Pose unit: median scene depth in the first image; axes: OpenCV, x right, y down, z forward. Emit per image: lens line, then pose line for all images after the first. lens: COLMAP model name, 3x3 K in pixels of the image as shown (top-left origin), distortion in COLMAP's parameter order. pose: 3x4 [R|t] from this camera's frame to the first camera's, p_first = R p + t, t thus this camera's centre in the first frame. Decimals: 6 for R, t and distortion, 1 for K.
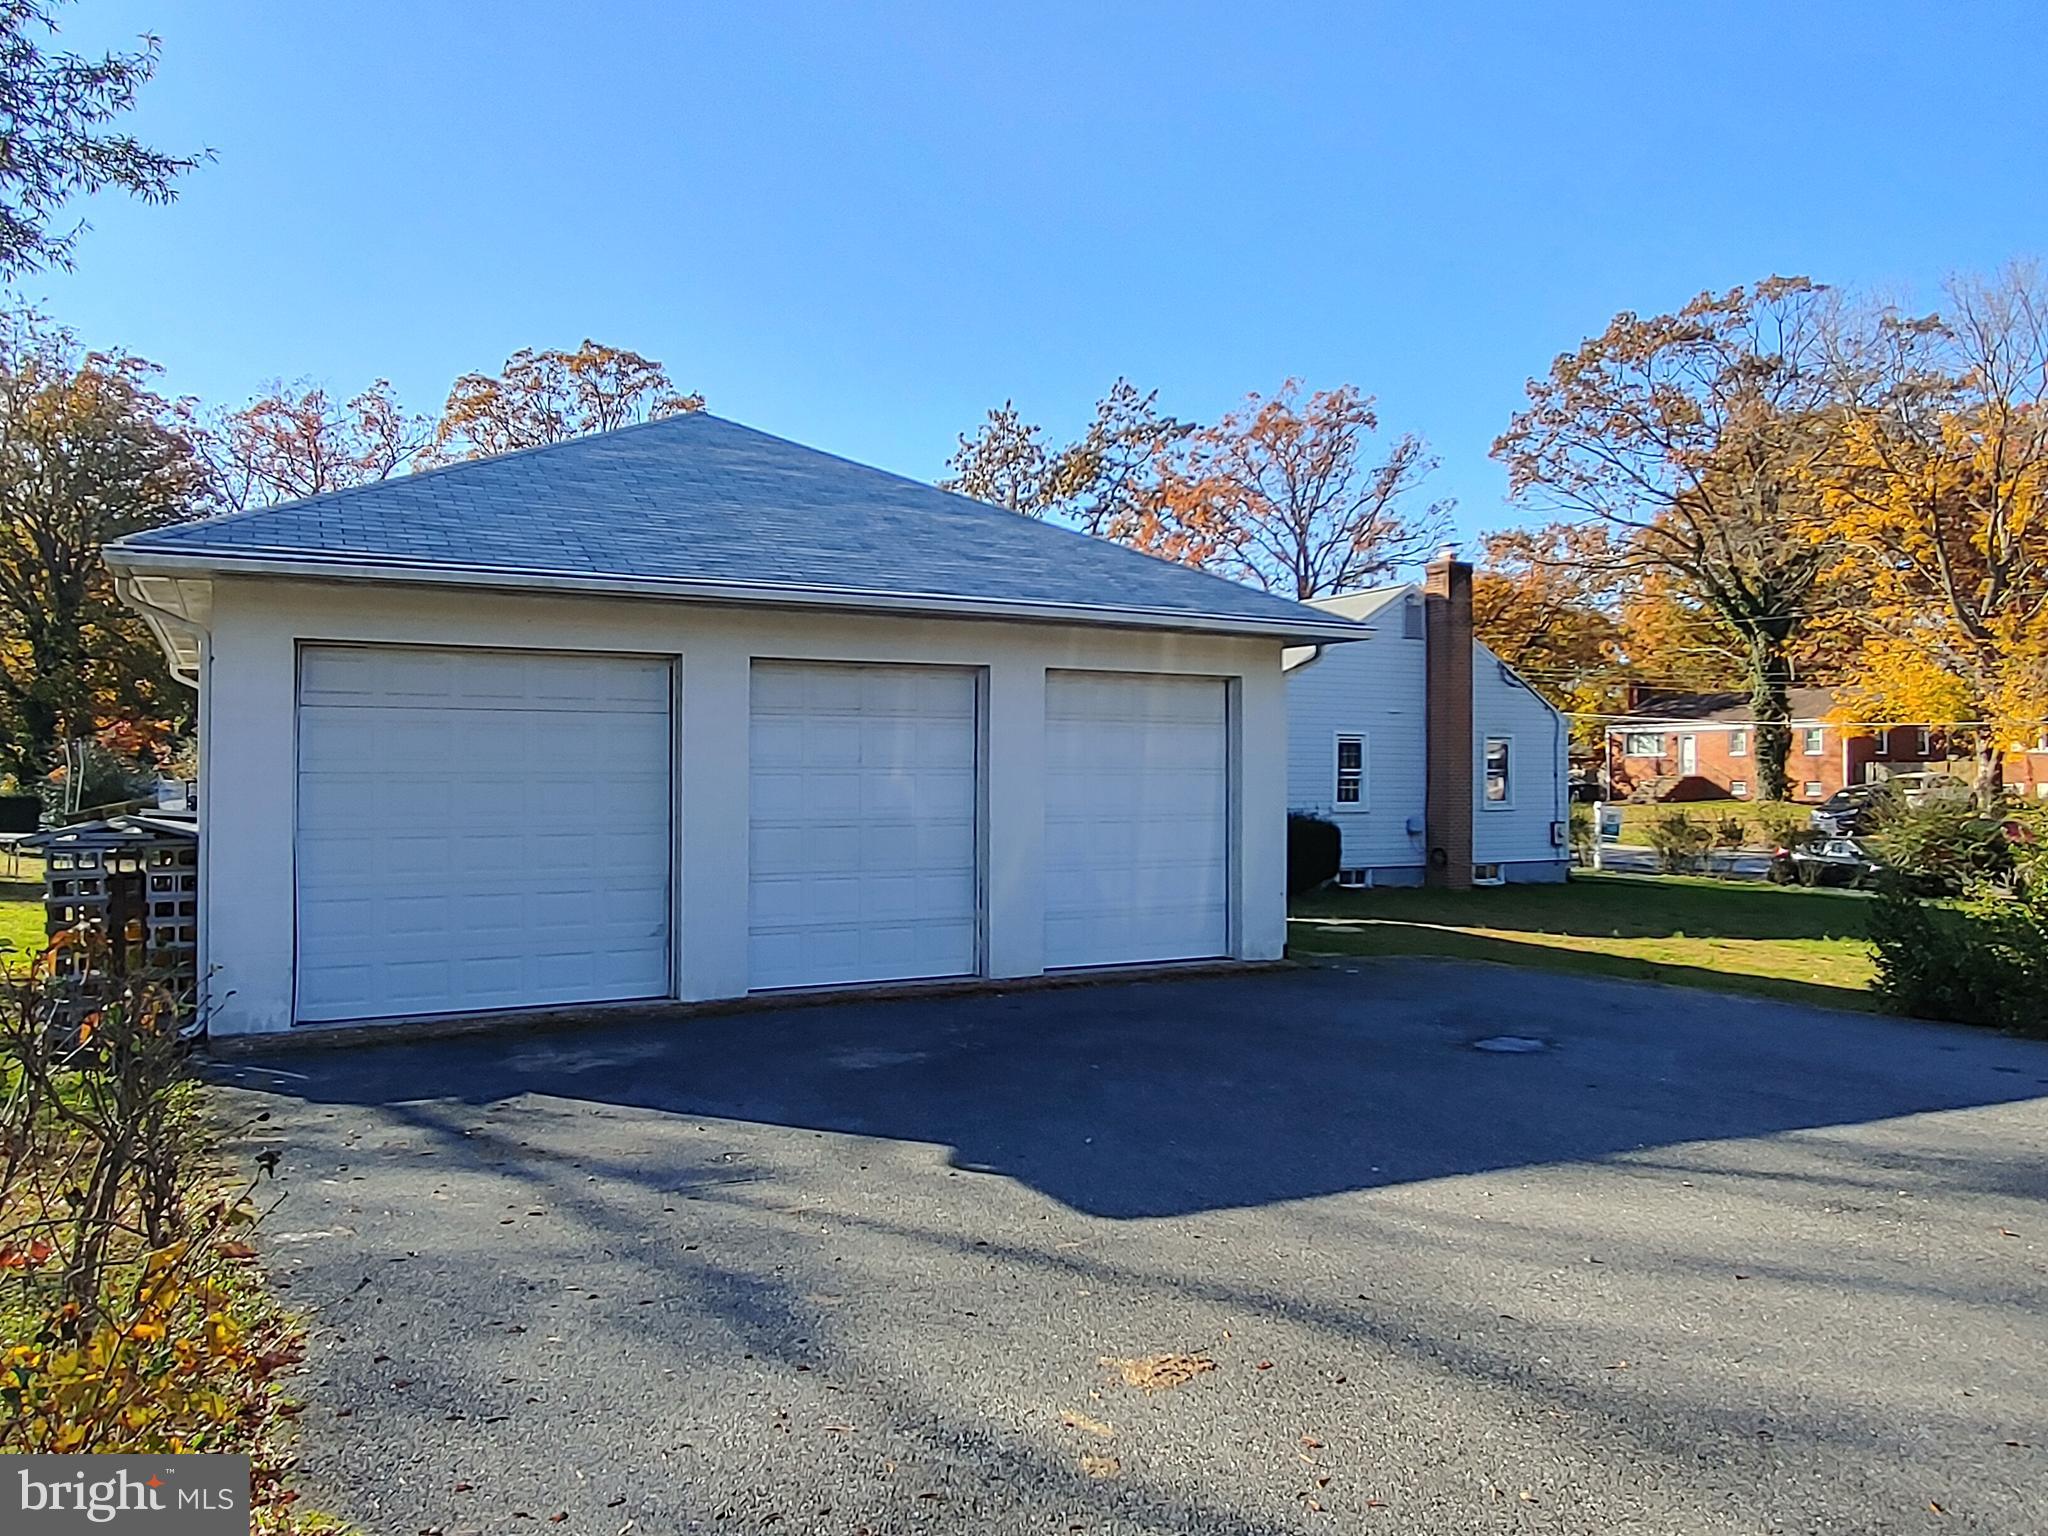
lens RADIAL K [[1433.7, 0, 1027.5], [0, 1433.7, 779.1], [0, 0, 1]] dist [-0.008103, -0.007626]
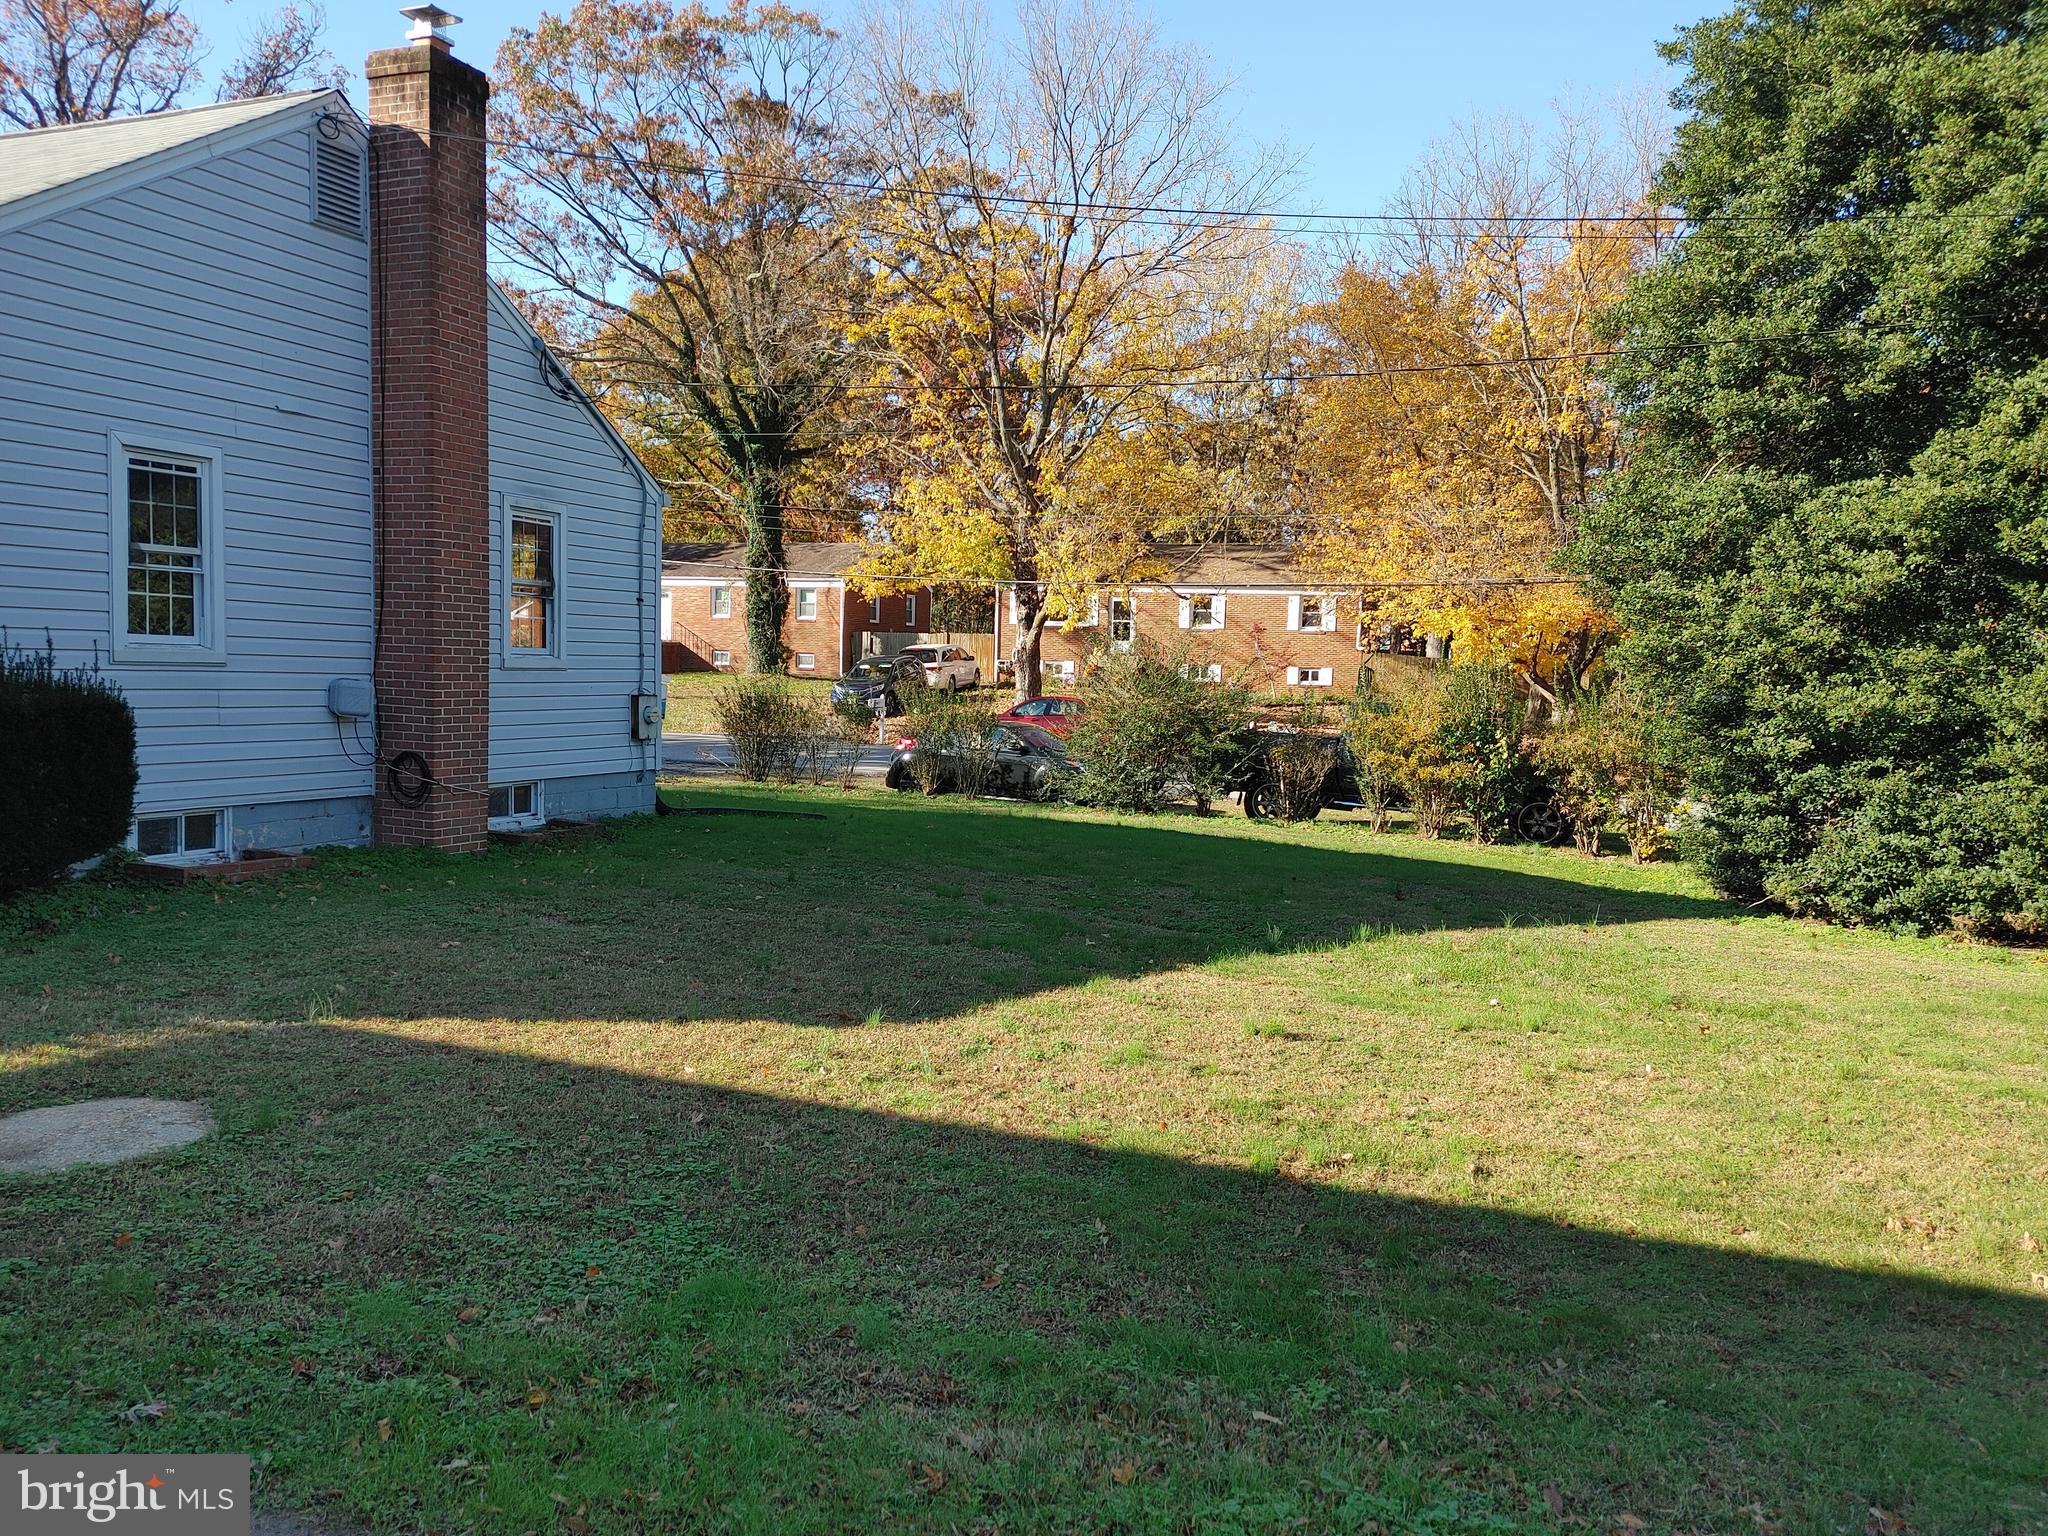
lens RADIAL K [[1513.4, 0, 982.6], [0, 1513.4, 771.7], [0, 0, 1]] dist [0.063237, -0.004065]
pose [[0.770428, -0.023655, 0.637088, 0.064550], [-0.025984, 0.997316, 0.068452, 0.009162], [-0.636998, -0.069292, 0.767745, 0.270710]]
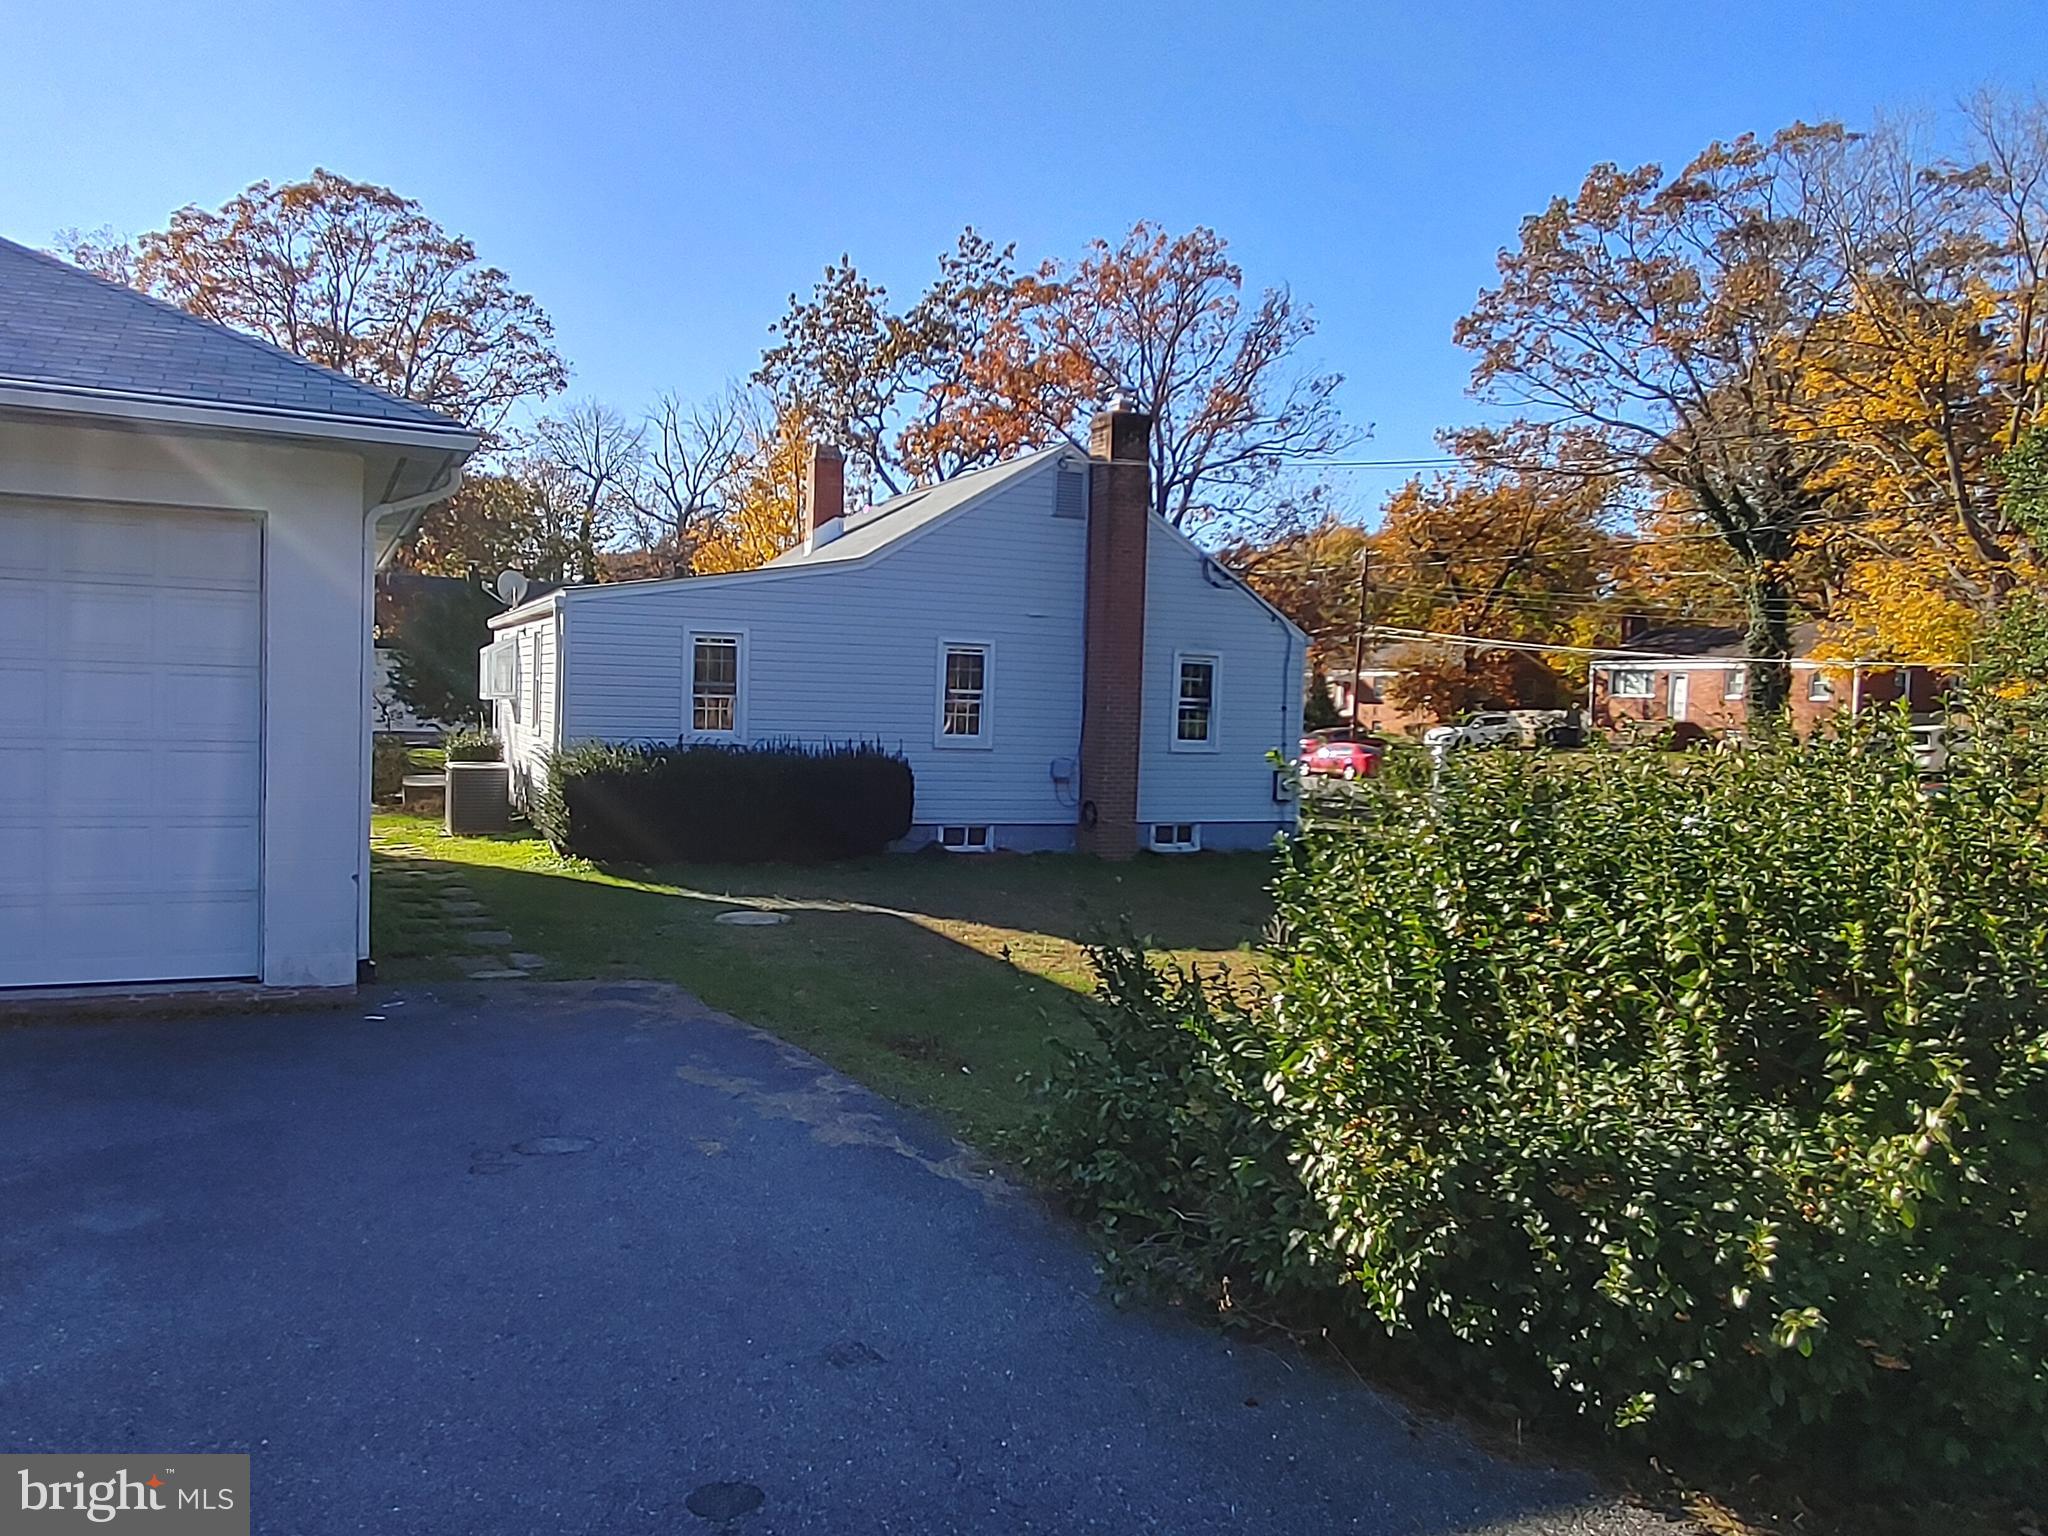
lens RADIAL K [[1455.6, 0, 1025.8], [0, 1455.6, 773.5], [0, 0, 1]] dist [-0.003622, 0.000211]
pose [[0.997774, 0.033193, -0.057830, 0.147008], [-0.030467, 0.998411, 0.047405, -0.000384], [0.059311, -0.045538, 0.997200, 0.120983]]
